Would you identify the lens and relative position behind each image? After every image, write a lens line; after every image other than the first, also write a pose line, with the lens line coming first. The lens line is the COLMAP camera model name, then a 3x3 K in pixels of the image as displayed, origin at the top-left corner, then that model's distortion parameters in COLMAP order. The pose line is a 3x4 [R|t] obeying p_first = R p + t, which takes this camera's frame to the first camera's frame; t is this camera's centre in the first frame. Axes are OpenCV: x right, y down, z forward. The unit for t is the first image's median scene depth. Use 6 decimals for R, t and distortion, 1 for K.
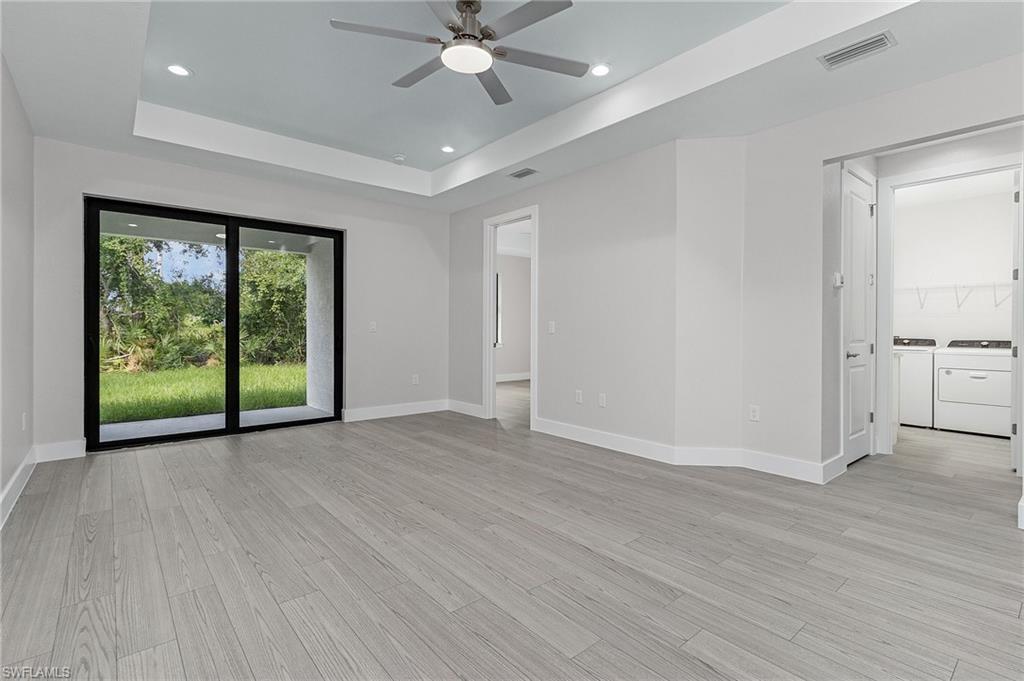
lens RADIAL K [[479.8, 0, 508.2], [0, 479.8, 333.2], [0, 0, 1]] dist [0.002227, -0.000469]
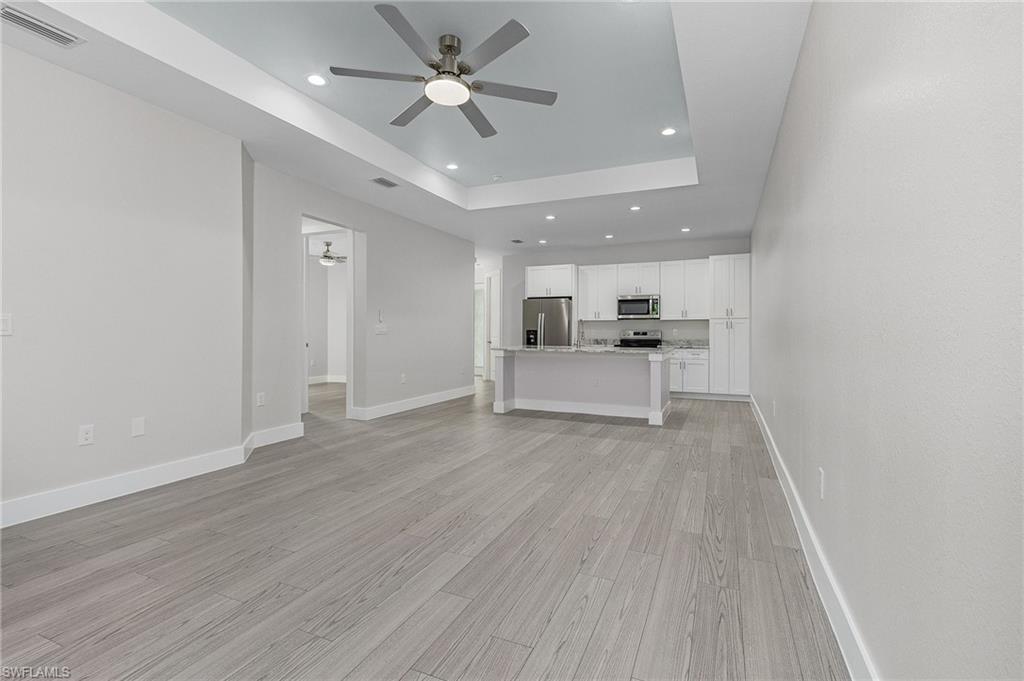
lens RADIAL K [[479.8, 0, 516.7], [0, 479.8, 332.3], [0, 0, 1]] dist [0.002227, -0.000469]
pose [[-0.453523, -0.005742, 0.891226, -0.985216], [0.004861, 0.999948, 0.008916, -0.008525], [-0.891231, 0.008376, -0.453472, 1.143731]]
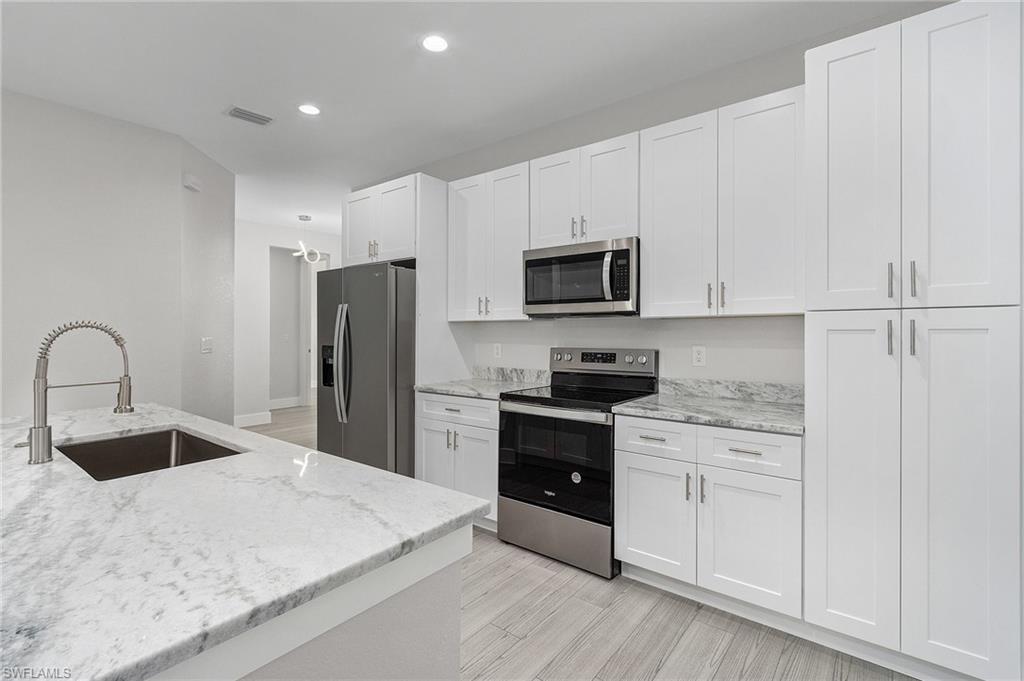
lens RADIAL K [[479.8, 0, 512.3], [0, 479.8, 331.3], [0, 0, 1]] dist [0.002227, -0.000469]
pose [[-0.196251, -0.007855, 0.980522, 0.225809], [0.013264, 0.999855, 0.010665, -0.037036], [-0.980464, 0.015099, -0.196118, -0.353916]]
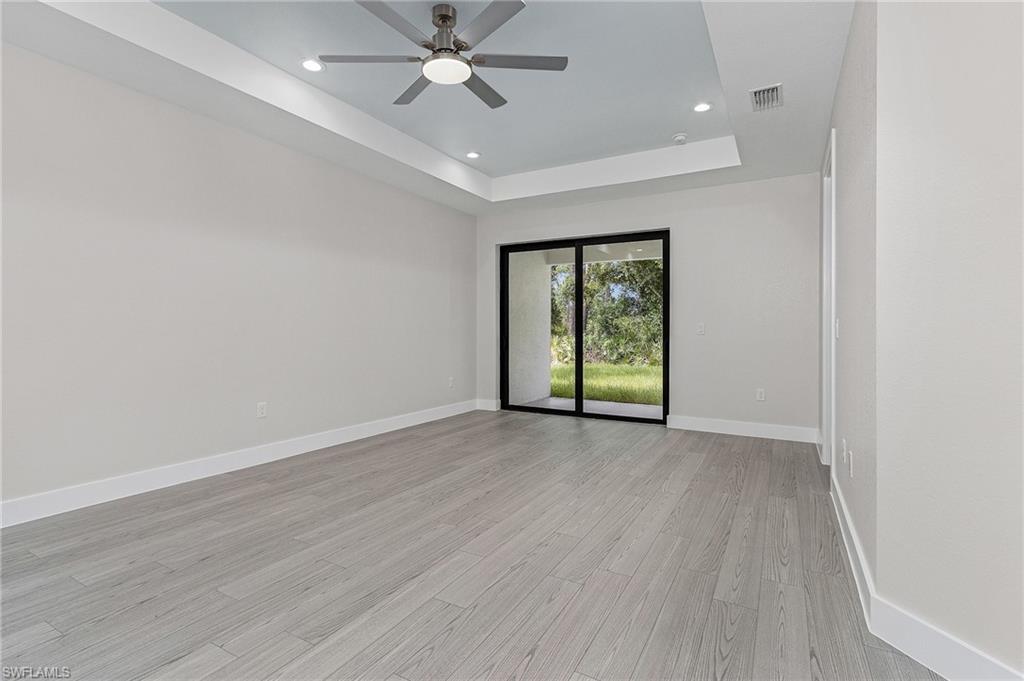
lens RADIAL K [[479.8, 0, 510.1], [0, 479.8, 333.9], [0, 0, 1]] dist [0.002227, -0.000469]
pose [[0.350415, 0.006408, -0.936573, 0.783168], [-0.014401, 0.999895, 0.001453, 0.000429], [0.936484, 0.012979, 0.350471, 0.635729]]
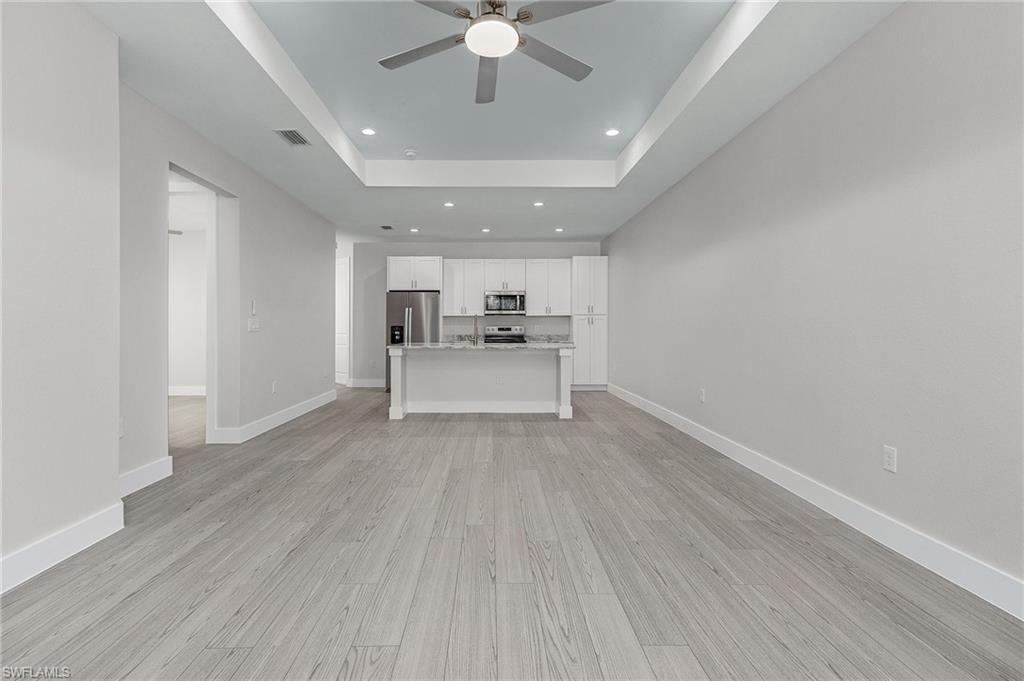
lens RADIAL K [[479.8, 0, 501.3], [0, 479.8, 330.5], [0, 0, 1]] dist [0.002227, -0.000469]
pose [[-0.781453, -0.006566, 0.623929, -0.580773], [0.004334, 0.999863, 0.015950, -0.010385], [-0.623949, 0.015168, -0.781318, 1.442199]]
